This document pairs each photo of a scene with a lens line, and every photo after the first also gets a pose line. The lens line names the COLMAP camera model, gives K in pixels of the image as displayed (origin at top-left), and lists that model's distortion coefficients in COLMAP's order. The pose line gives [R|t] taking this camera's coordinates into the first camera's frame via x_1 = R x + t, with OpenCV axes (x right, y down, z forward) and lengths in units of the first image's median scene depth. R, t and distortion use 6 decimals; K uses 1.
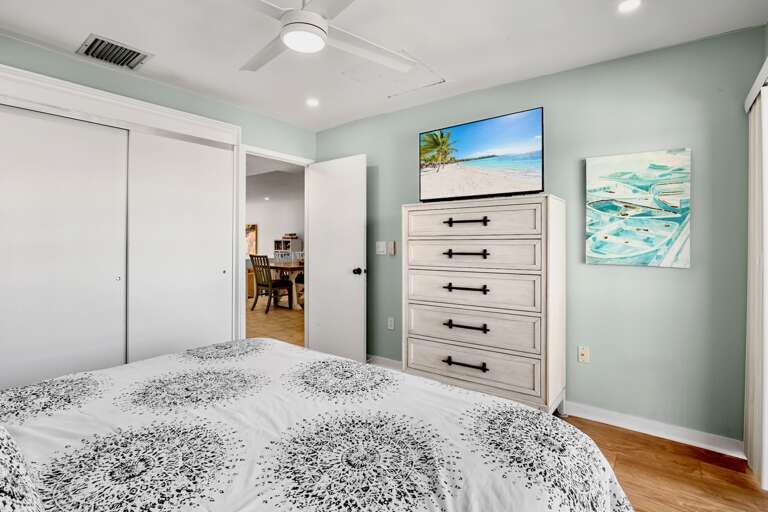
lens RADIAL K [[389.0, 0, 383.6], [0, 389.0, 242.0], [0, 0, 1]] dist [-0.024322, 0.001192]
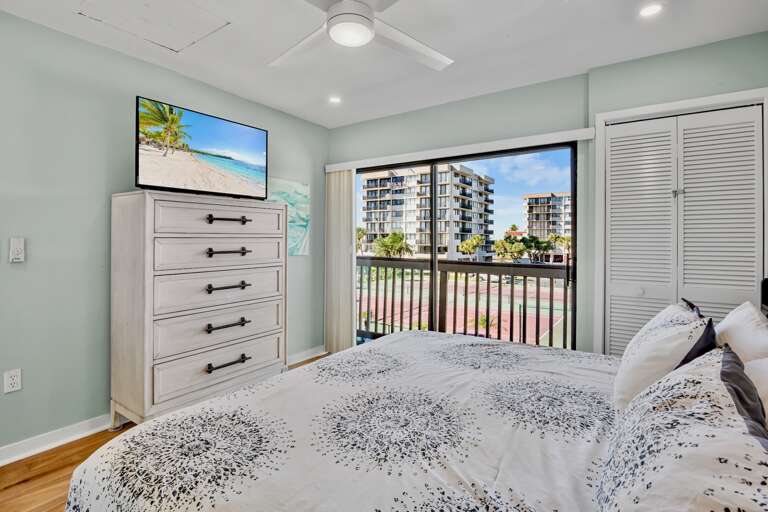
lens RADIAL K [[389.0, 0, 383.6], [0, 389.0, 242.0], [0, 0, 1]] dist [-0.024322, 0.001192]
pose [[-0.072108, -0.009089, 0.997355, -0.819761], [-0.003525, 0.999955, 0.008858, -0.005782], [-0.997391, -0.002877, -0.072137, 0.689007]]
